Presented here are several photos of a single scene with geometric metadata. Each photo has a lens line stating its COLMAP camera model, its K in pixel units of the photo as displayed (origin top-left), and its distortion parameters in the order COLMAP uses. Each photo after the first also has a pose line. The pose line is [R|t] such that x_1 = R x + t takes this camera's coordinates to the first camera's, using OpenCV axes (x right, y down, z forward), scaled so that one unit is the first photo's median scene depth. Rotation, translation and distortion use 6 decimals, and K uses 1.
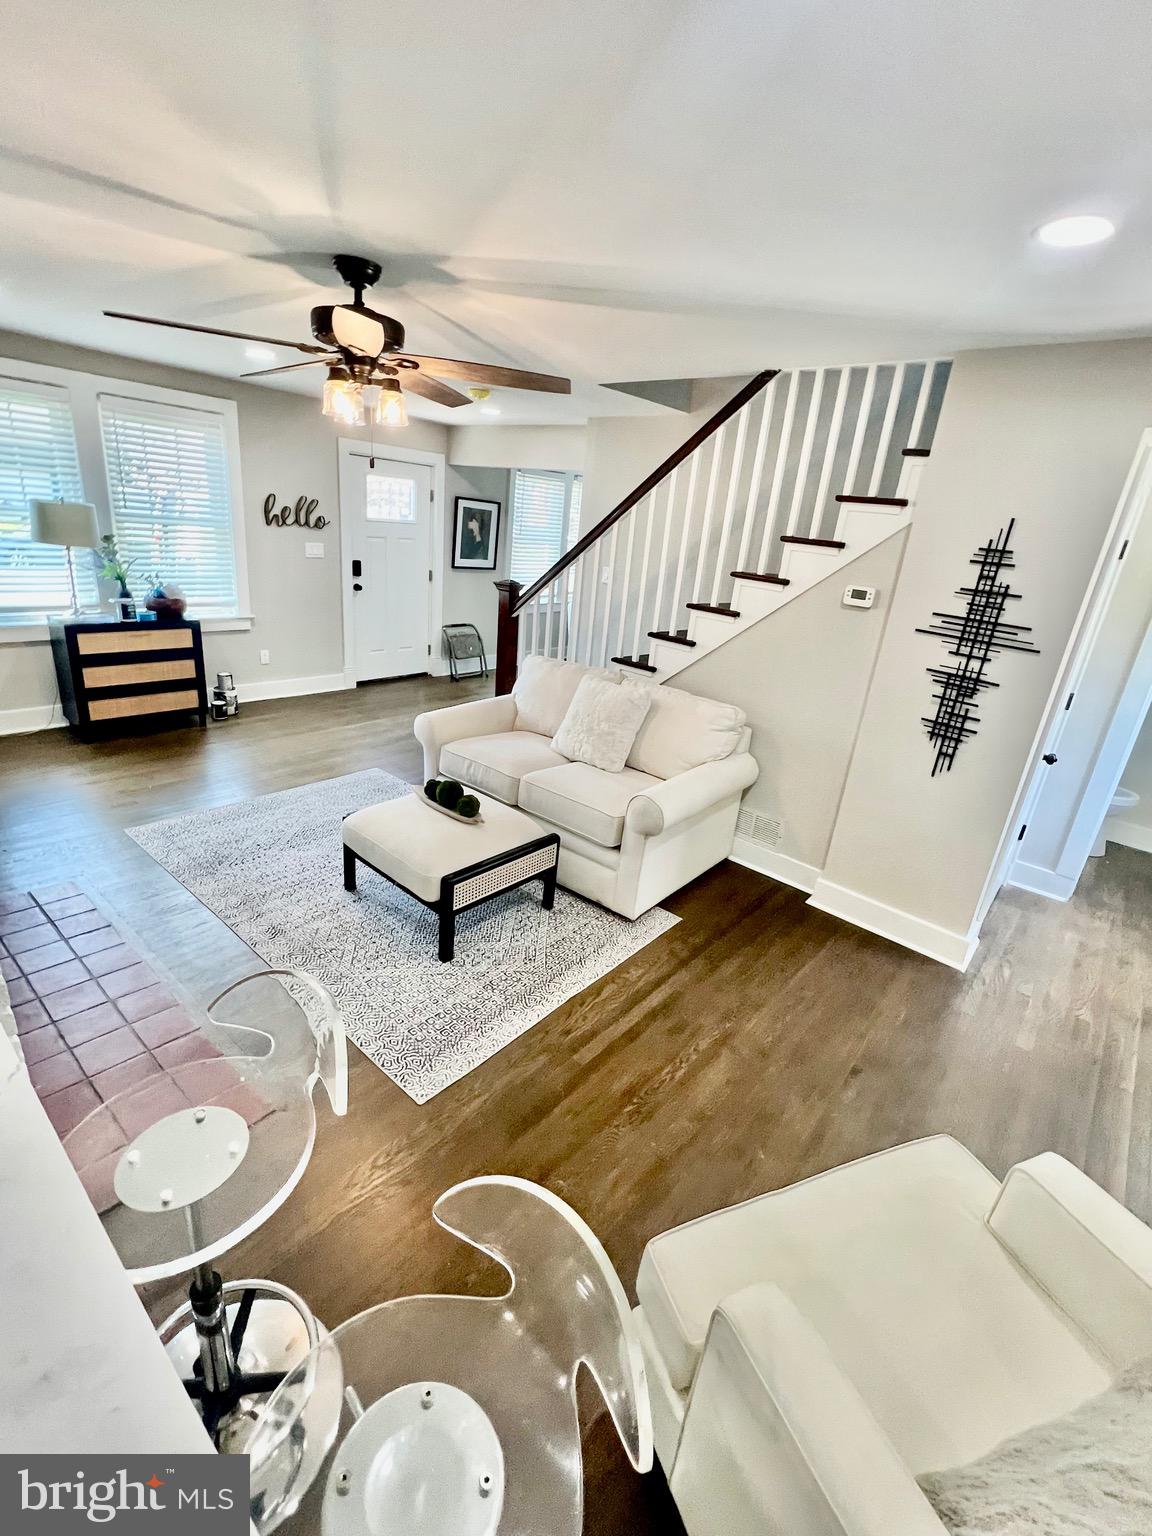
lens RADIAL K [[677.2, 0, 596.3], [0, 677.2, 776.7], [0, 0, 1]] dist [-0.000635, -0.000069]
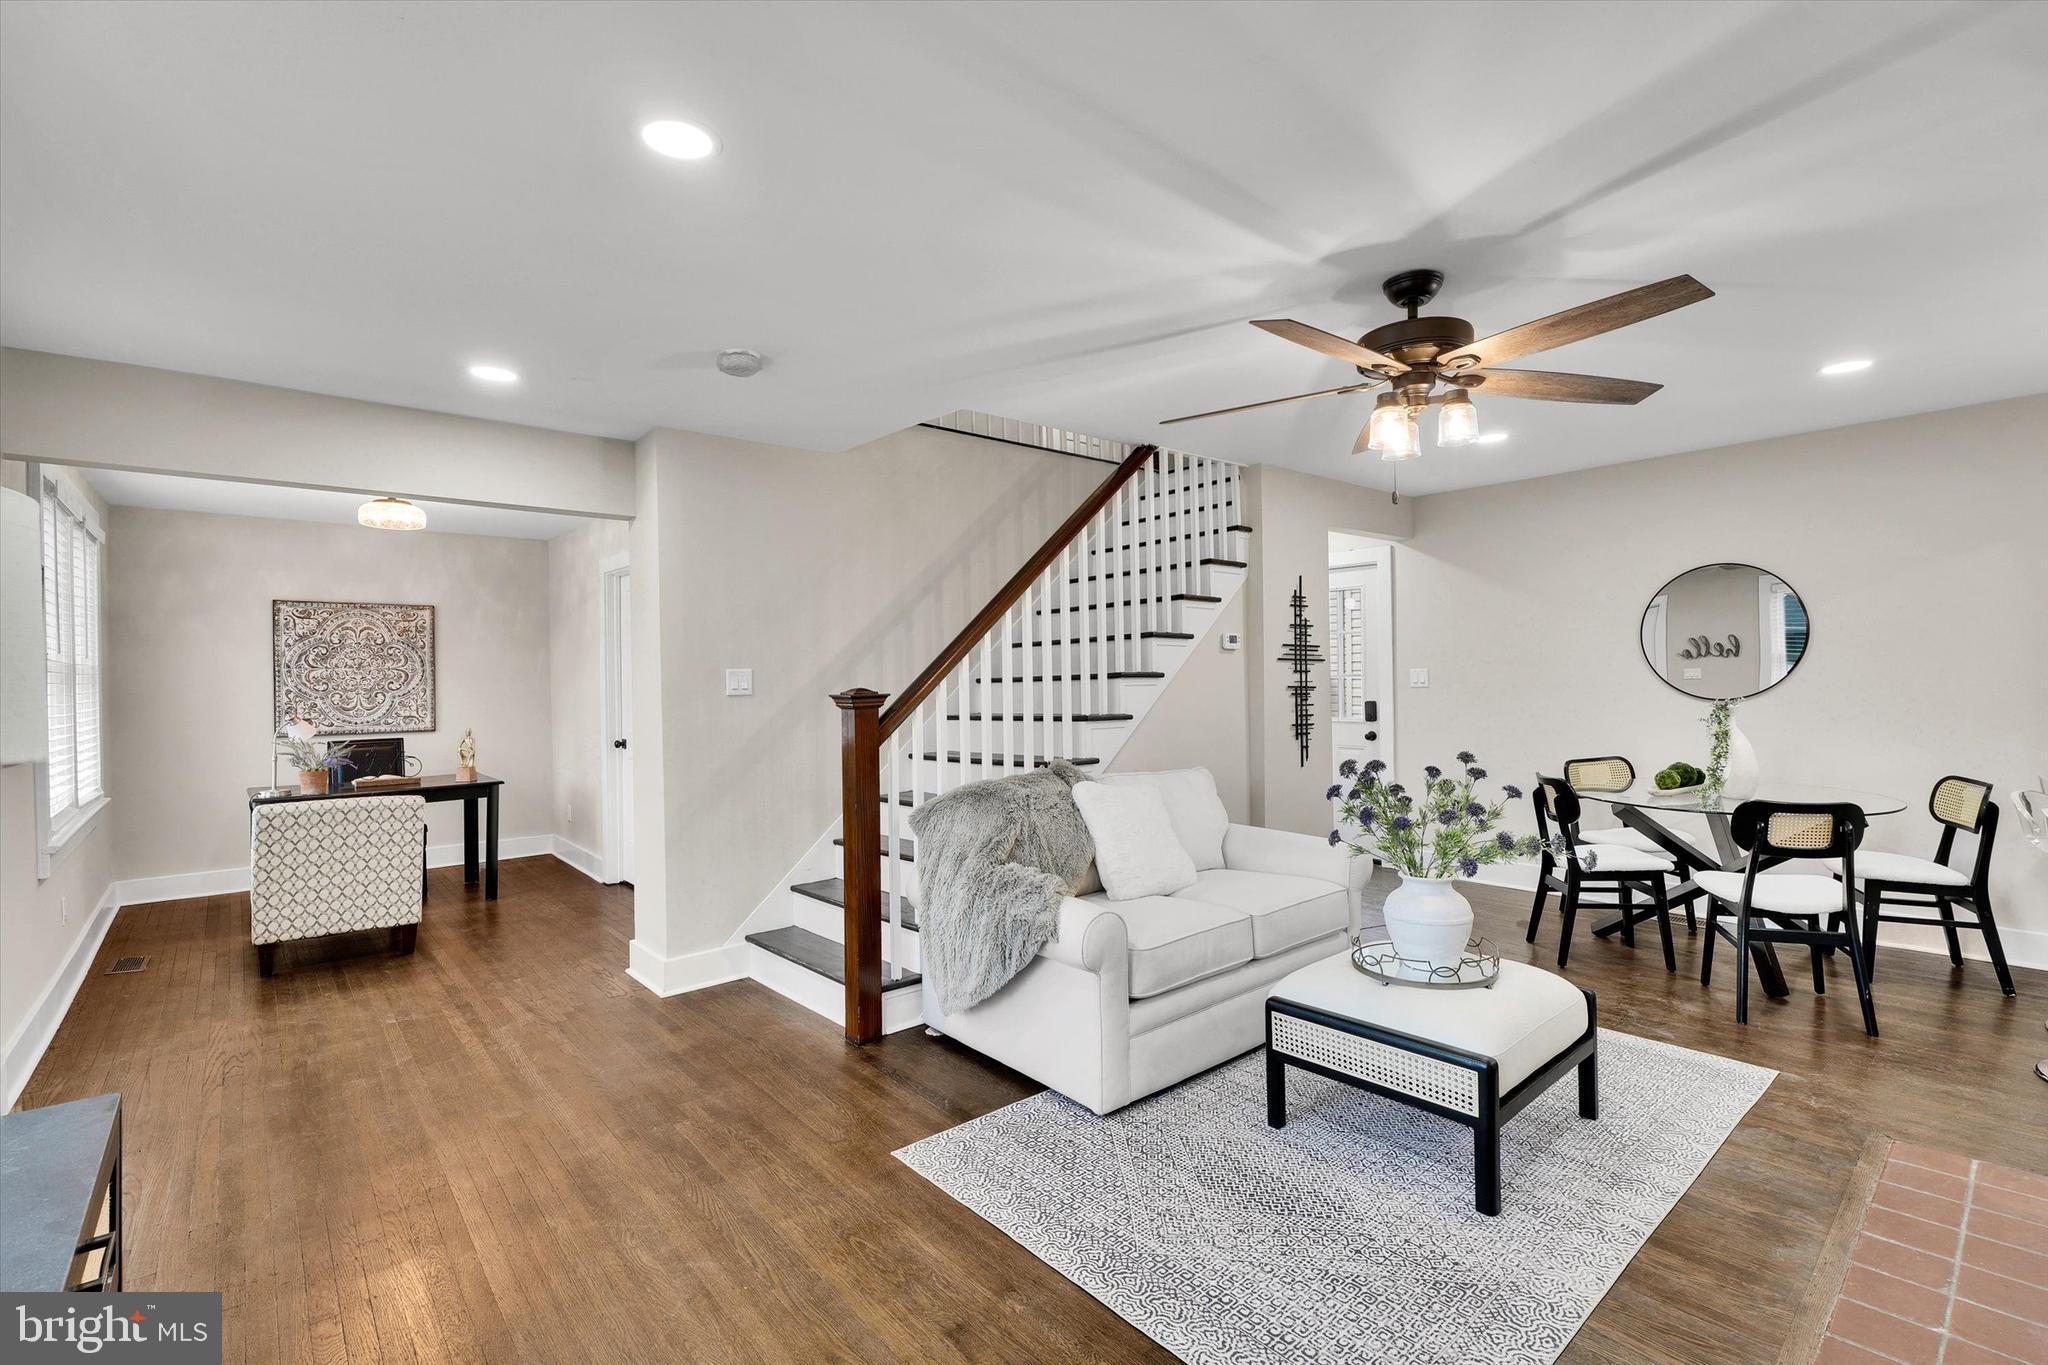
lens RADIAL K [[911.2, 0, 1024.0], [0, 911.2, 682.5], [0, 0, 1]] dist [-0.001217, 0.000469]
pose [[0.163286, -0.093962, 0.982094, -1.207154], [0.387164, 0.921703, 0.023813, -0.376239], [-0.907437, 0.376343, 0.186880, 1.061052]]
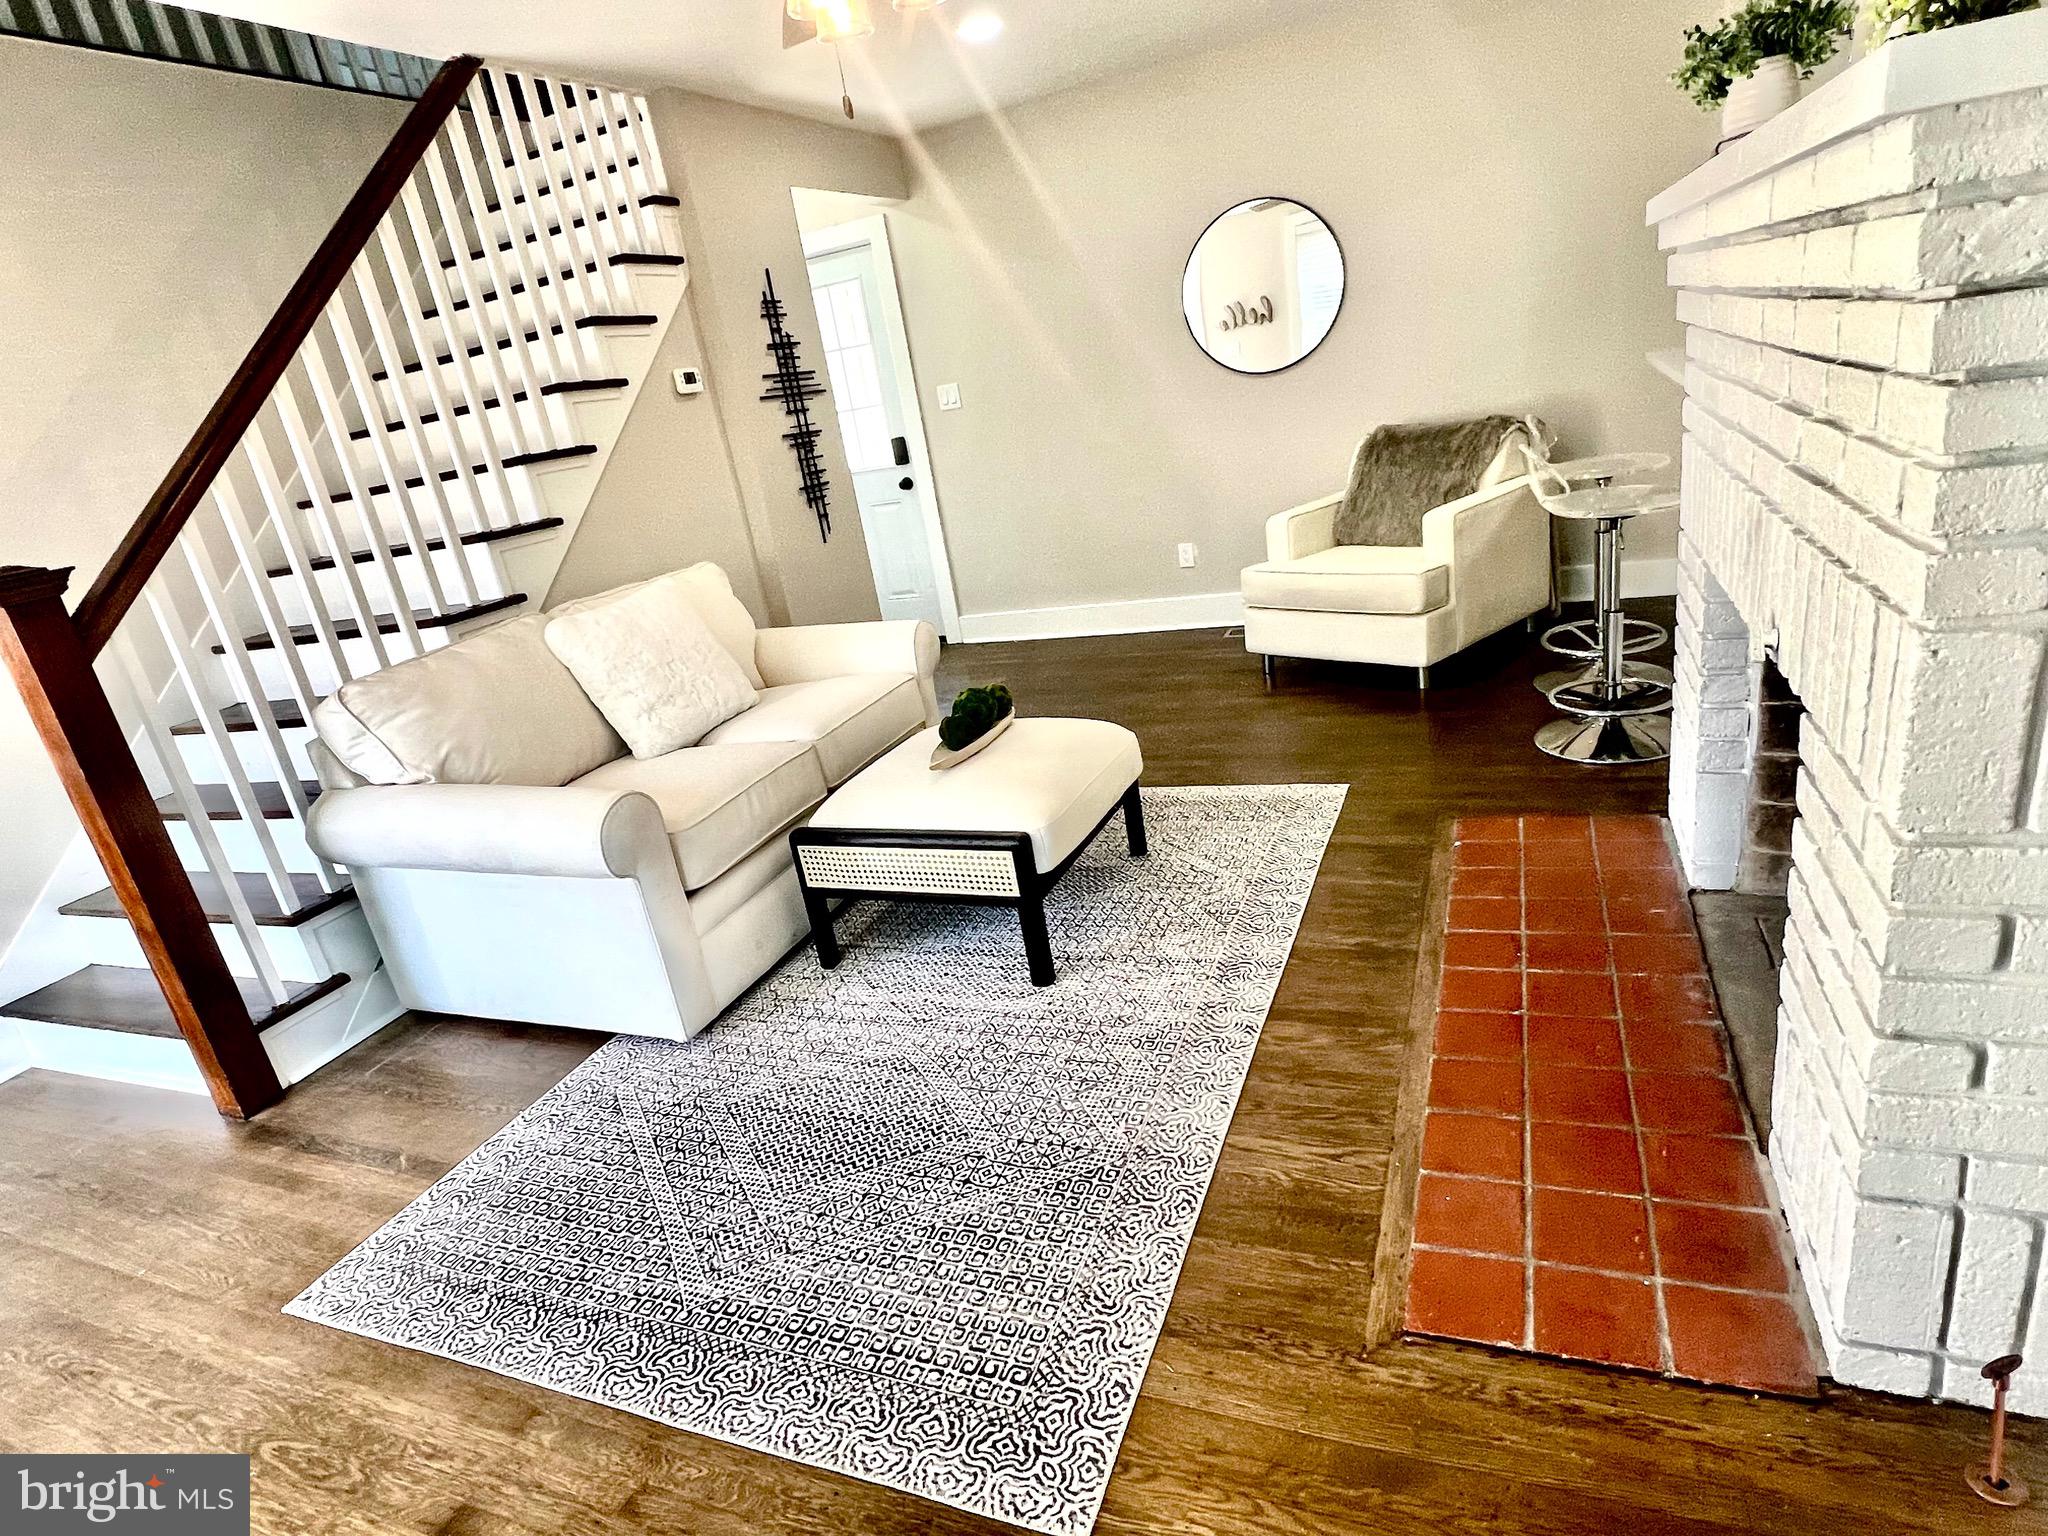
lens RADIAL K [[1090.1, 0, 1028.1], [0, 1090.1, 772.7], [0, 0, 1]] dist [-0.011566, 0.000182]
pose [[-0.302018, -0.363347, 0.881342, -1.026282], [0.467953, 0.748958, 0.469128, -0.334155], [-0.830545, 0.554112, -0.056170, 0.997068]]
